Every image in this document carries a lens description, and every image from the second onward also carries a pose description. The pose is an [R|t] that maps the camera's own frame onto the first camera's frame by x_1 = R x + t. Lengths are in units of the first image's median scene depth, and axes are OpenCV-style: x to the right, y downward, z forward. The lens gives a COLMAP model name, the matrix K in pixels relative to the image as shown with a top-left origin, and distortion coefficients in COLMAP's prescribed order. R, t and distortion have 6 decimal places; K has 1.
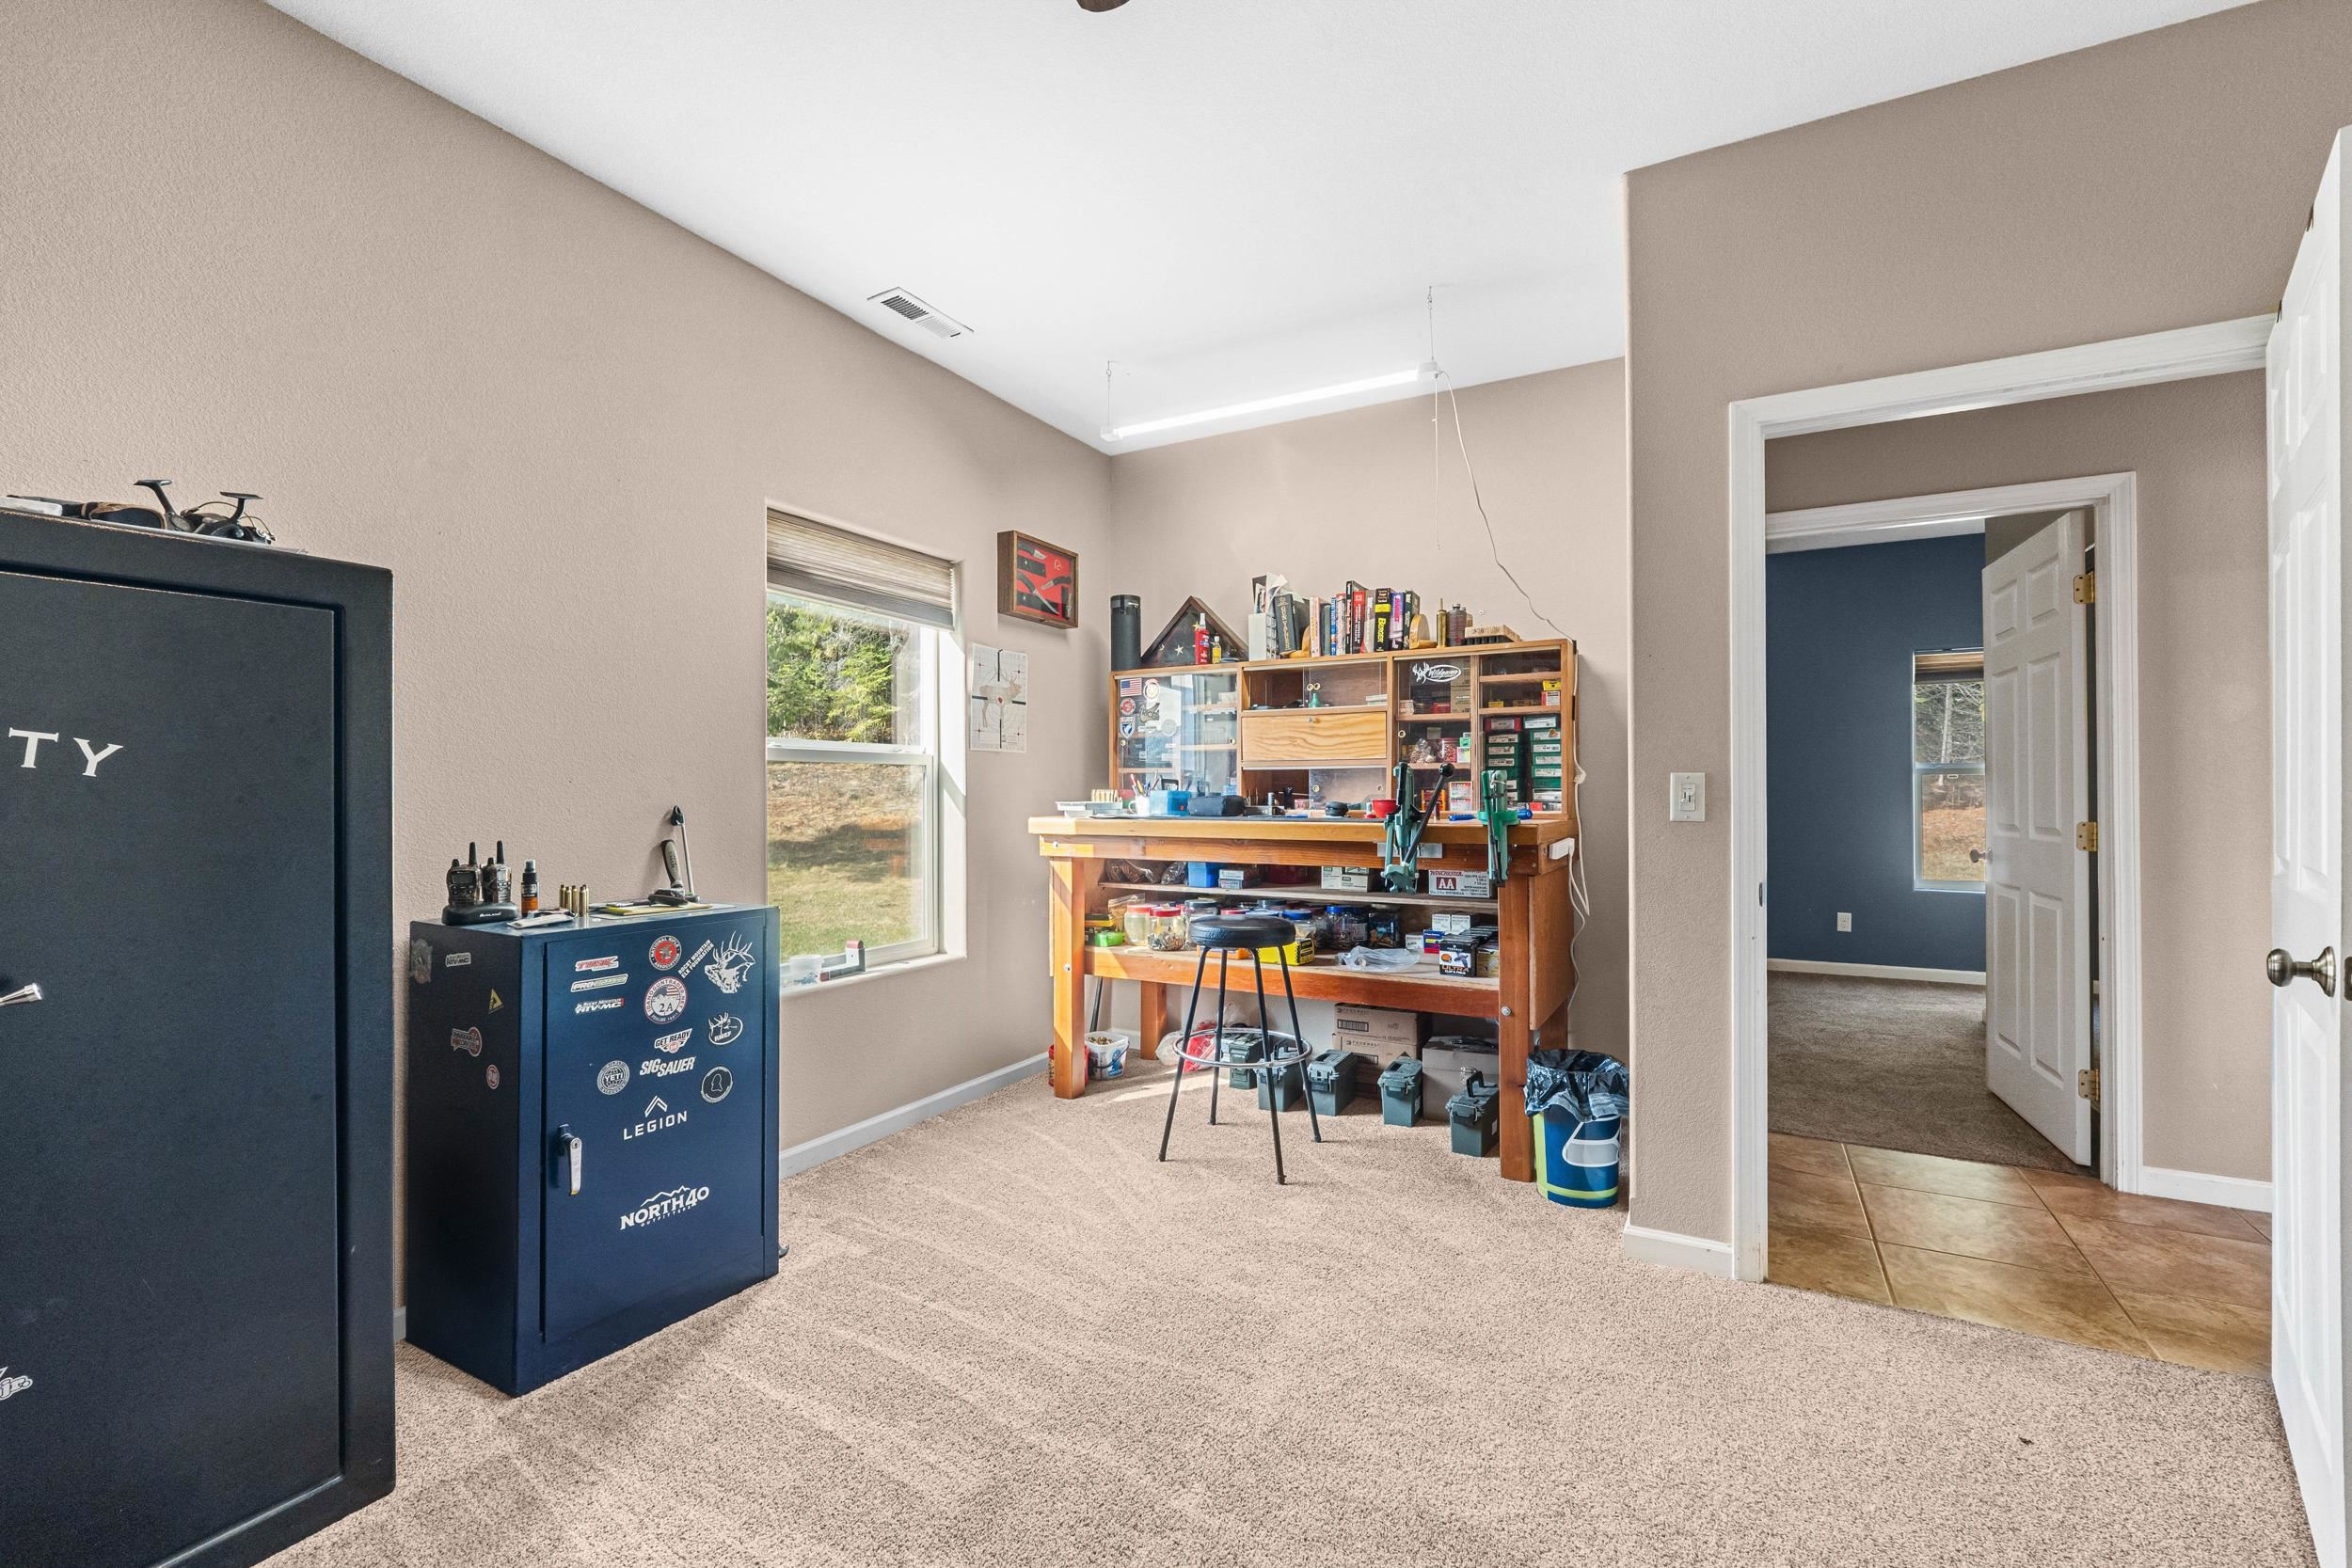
lens RADIAL K [[988.1, 0, 1177.7], [0, 988.1, 787.0], [0, 0, 1]] dist [-0.005930, -0.000641]
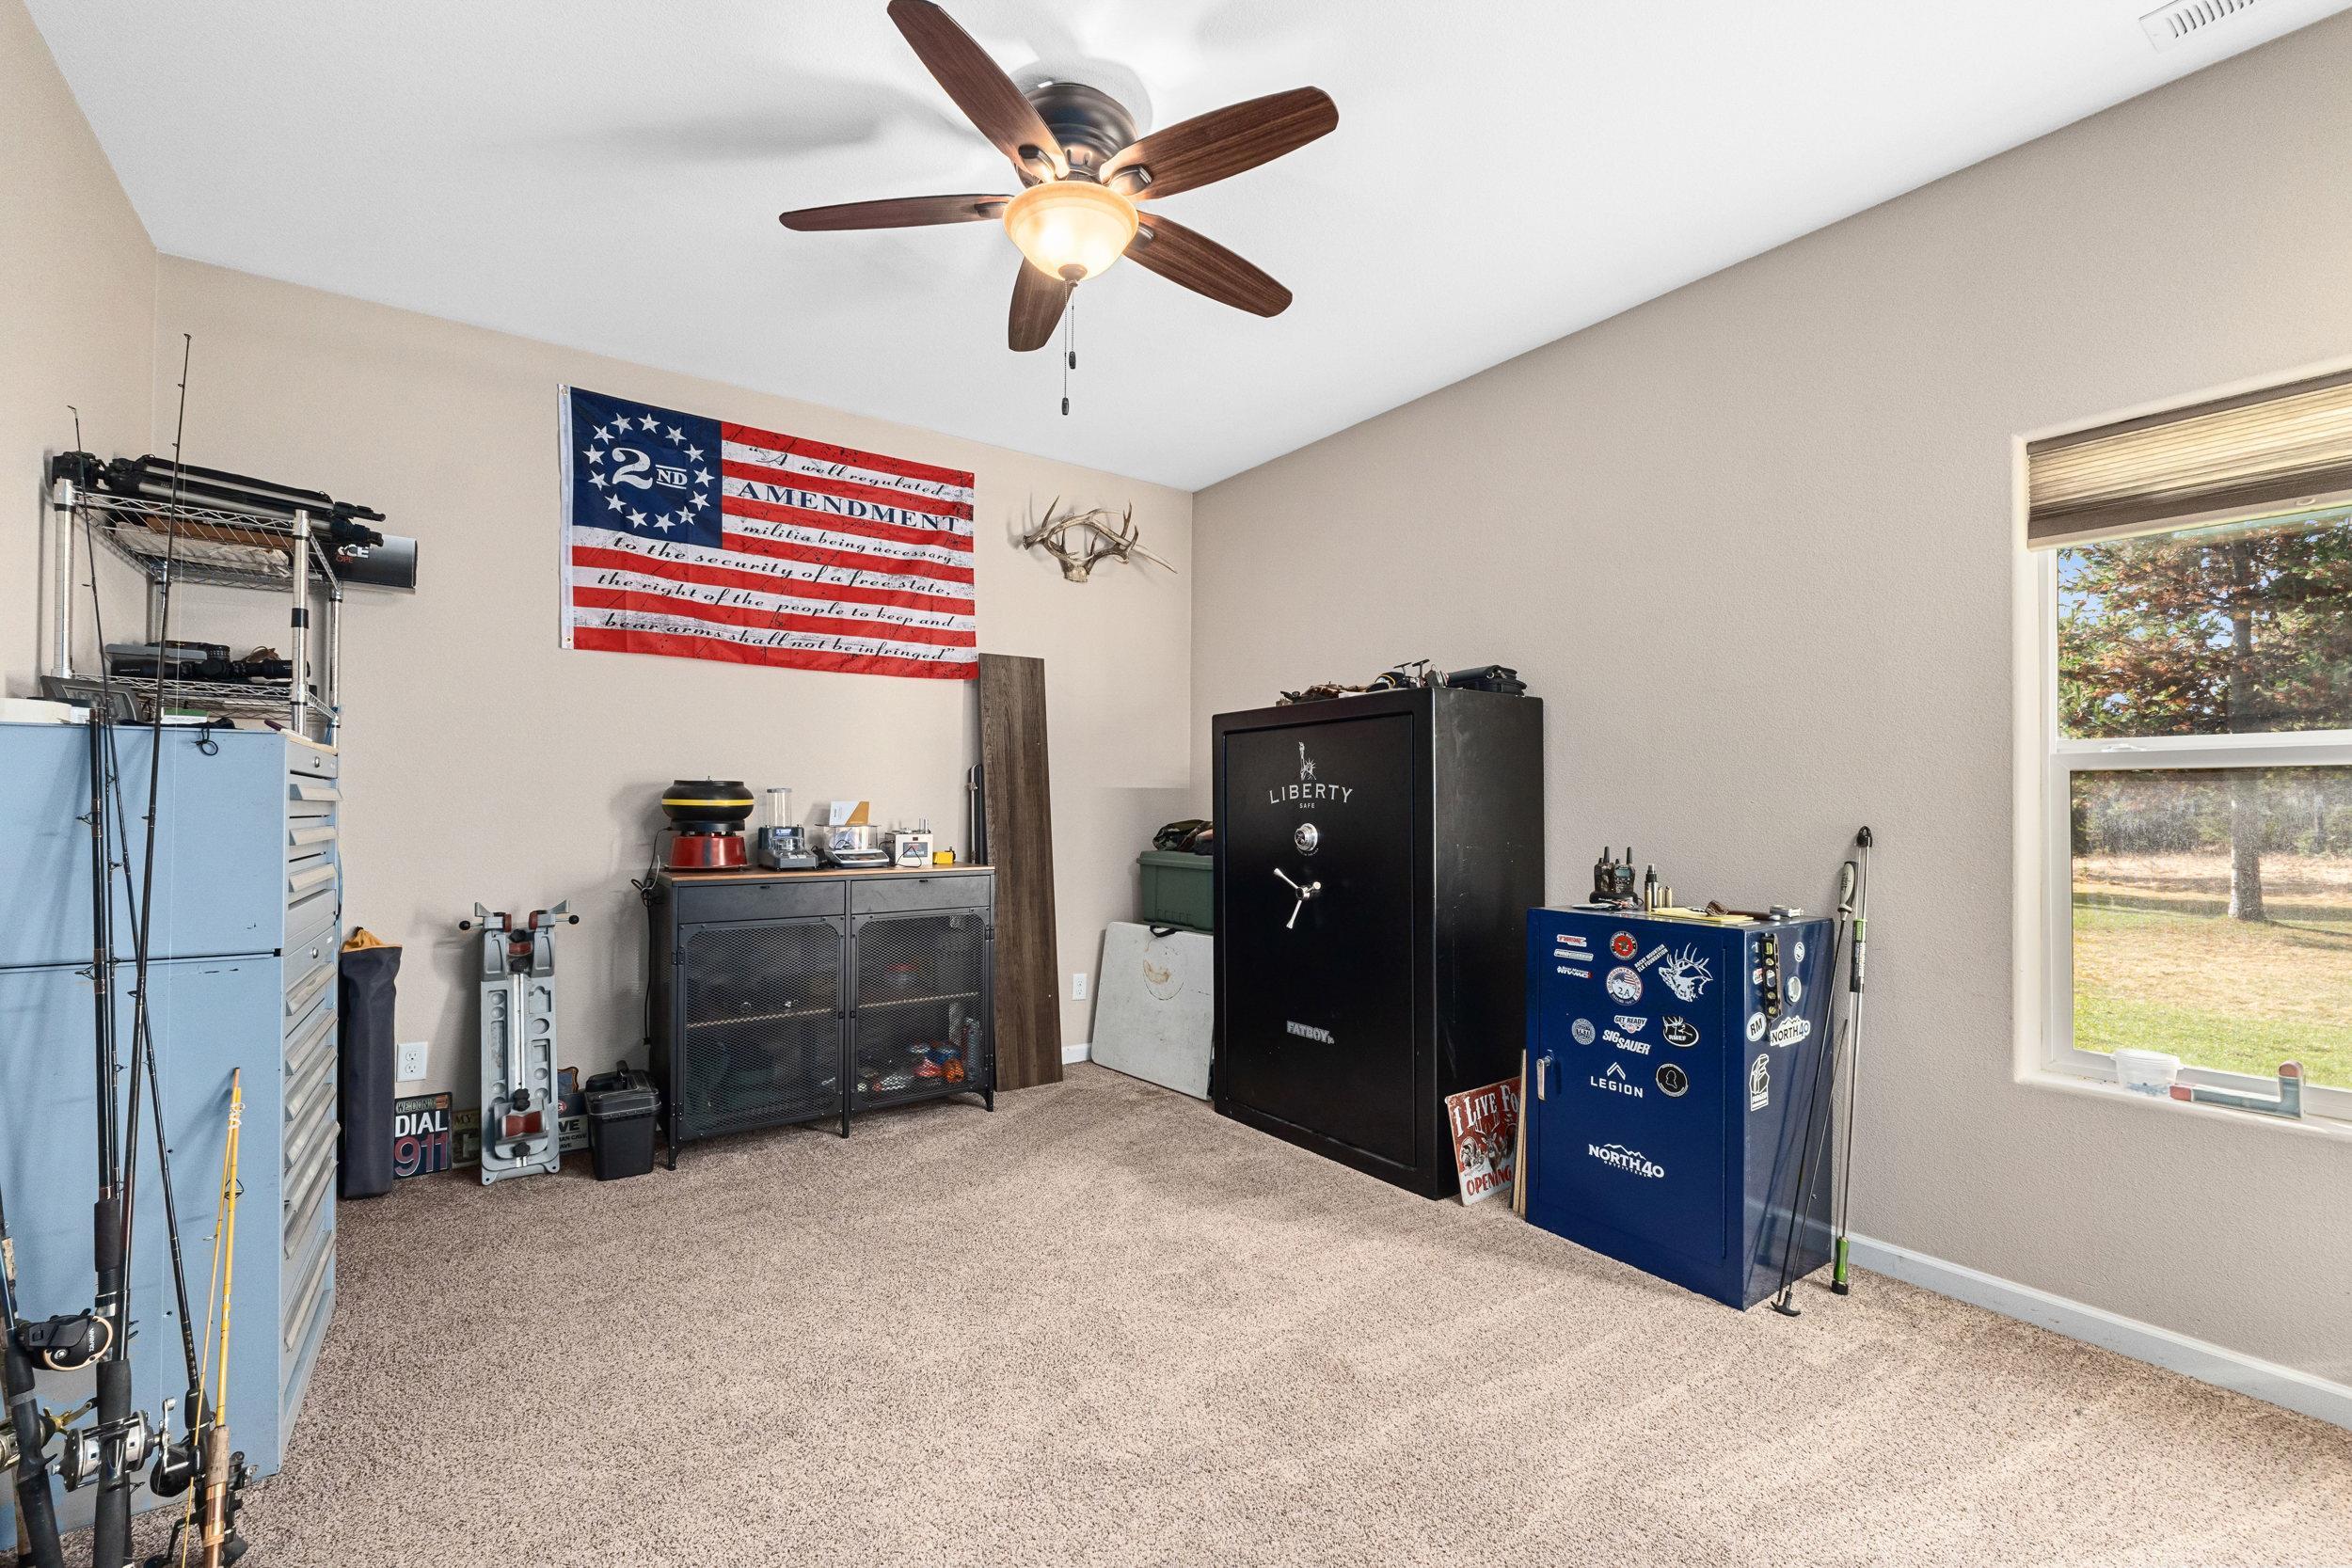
lens RADIAL K [[988.1, 0, 1176.8], [0, 988.1, 795.9], [0, 0, 1]] dist [-0.005930, -0.000641]
pose [[-0.411190, -0.012398, -0.911465, 0.783074], [-0.001250, 0.999914, -0.013037, 0.004193], [0.911549, -0.004222, -0.411170, 0.994787]]
